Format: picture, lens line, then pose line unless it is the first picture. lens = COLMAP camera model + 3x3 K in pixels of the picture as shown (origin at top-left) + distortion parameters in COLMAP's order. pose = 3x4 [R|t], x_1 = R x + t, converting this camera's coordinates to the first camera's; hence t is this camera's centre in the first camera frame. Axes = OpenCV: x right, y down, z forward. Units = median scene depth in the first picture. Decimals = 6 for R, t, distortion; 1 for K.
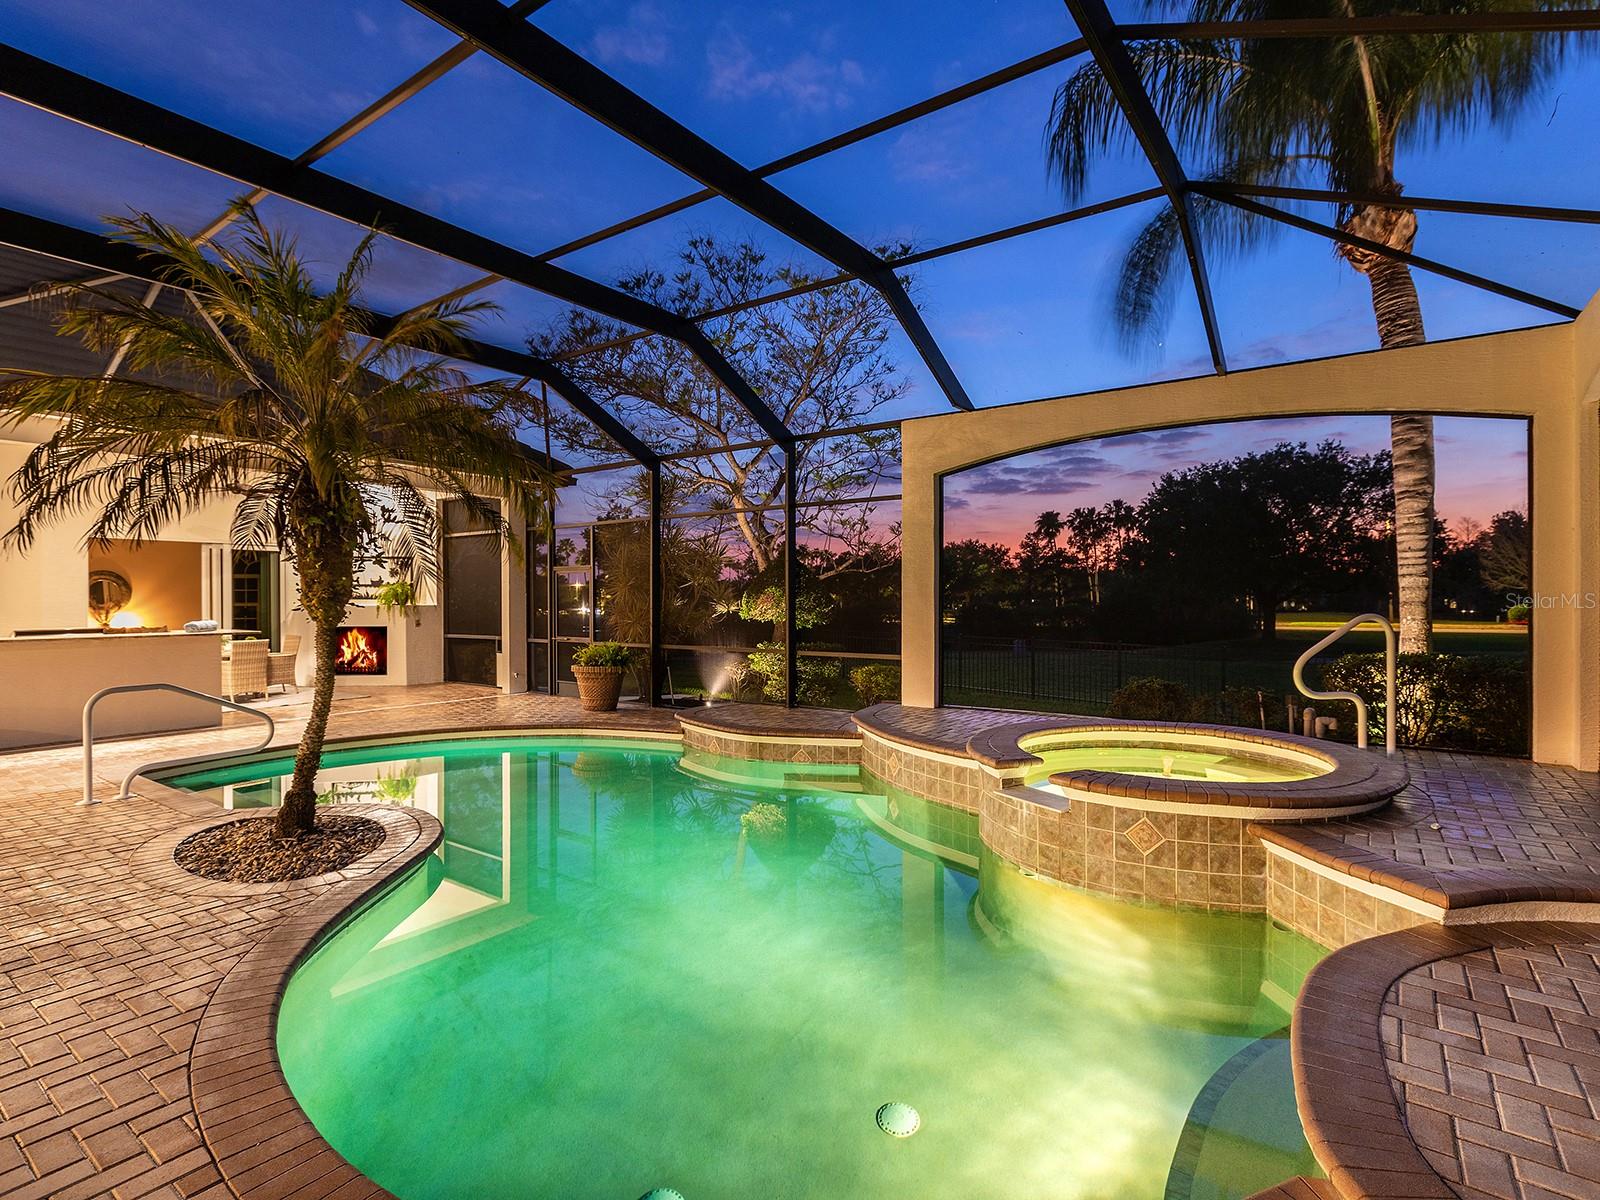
lens RADIAL K [[812.5, 0, 800.0], [0, 812.5, 600.0], [0, 0, 1]] dist [-0.002288, -0.000238]
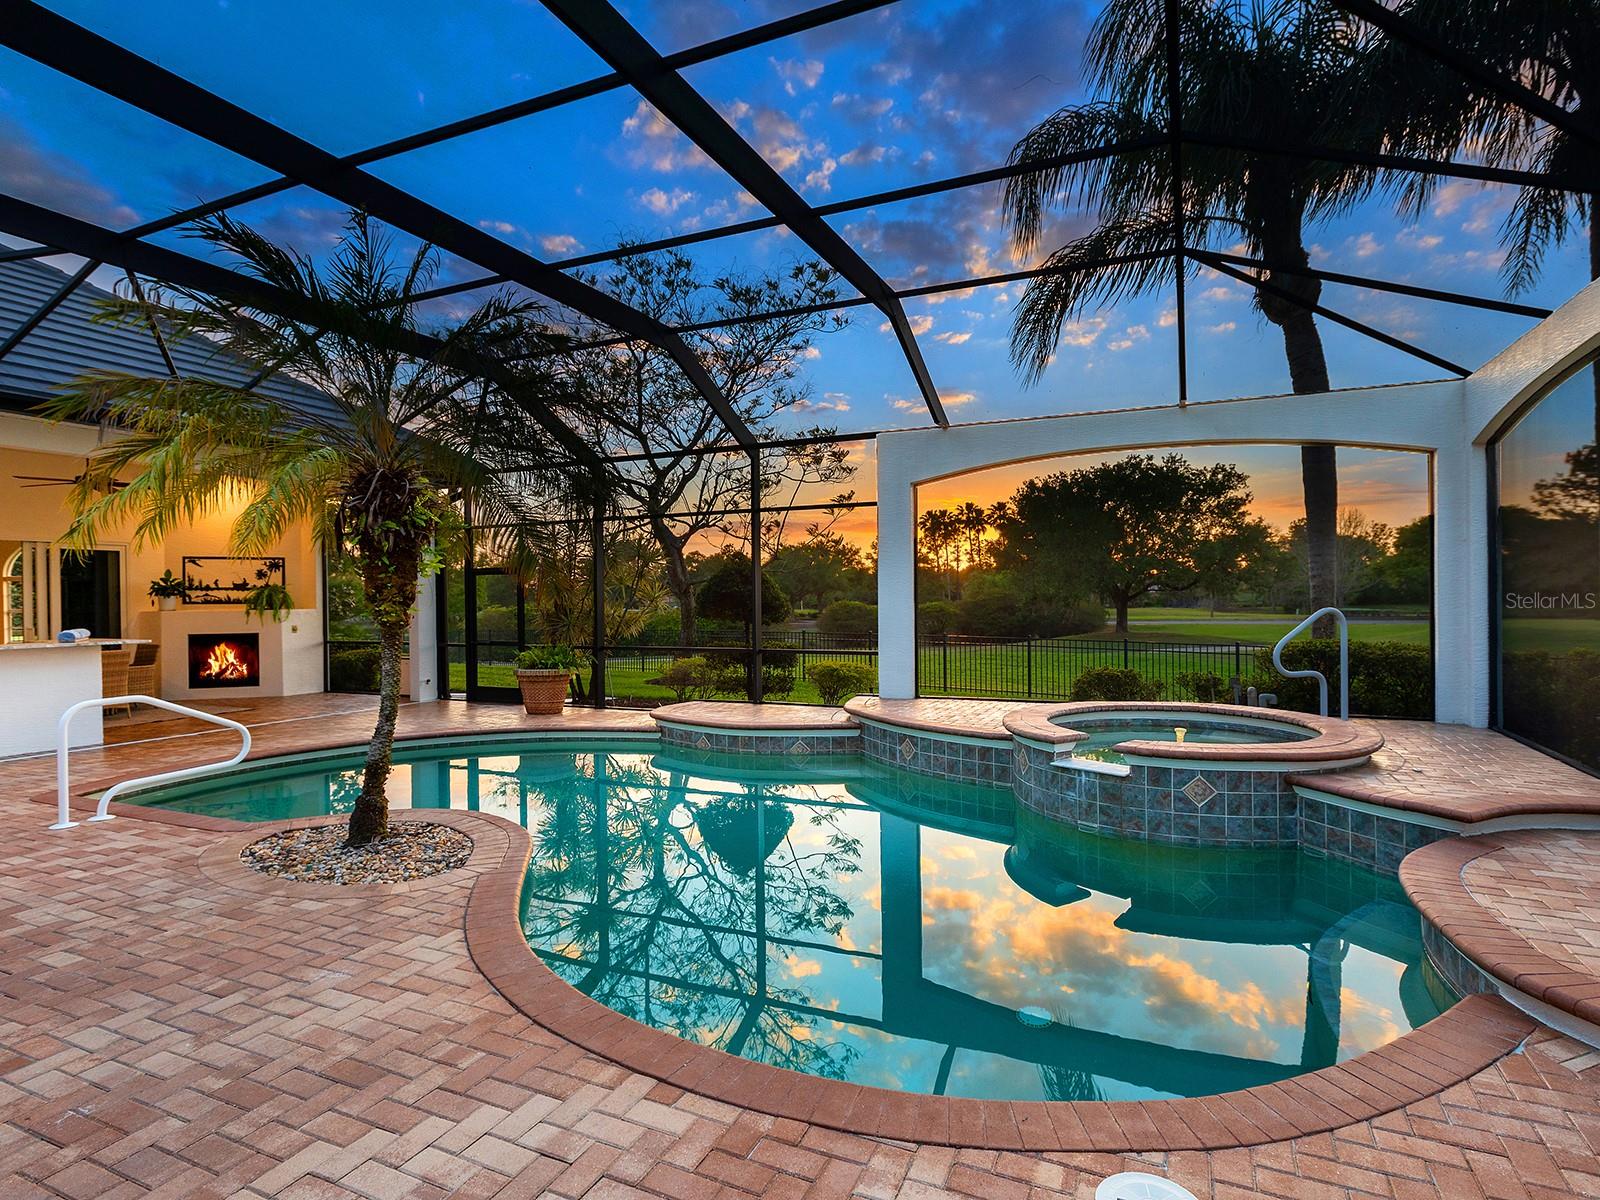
lens RADIAL K [[812.5, 0, 800.0], [0, 812.5, 600.0], [0, 0, 1]] dist [-0.002288, -0.000238]
pose [[0.985154, -0.008053, 0.171483, -0.198572], [0.008007, 0.999967, 0.000958, -0.002601], [-0.171485, 0.000429, 0.985187, -0.057402]]
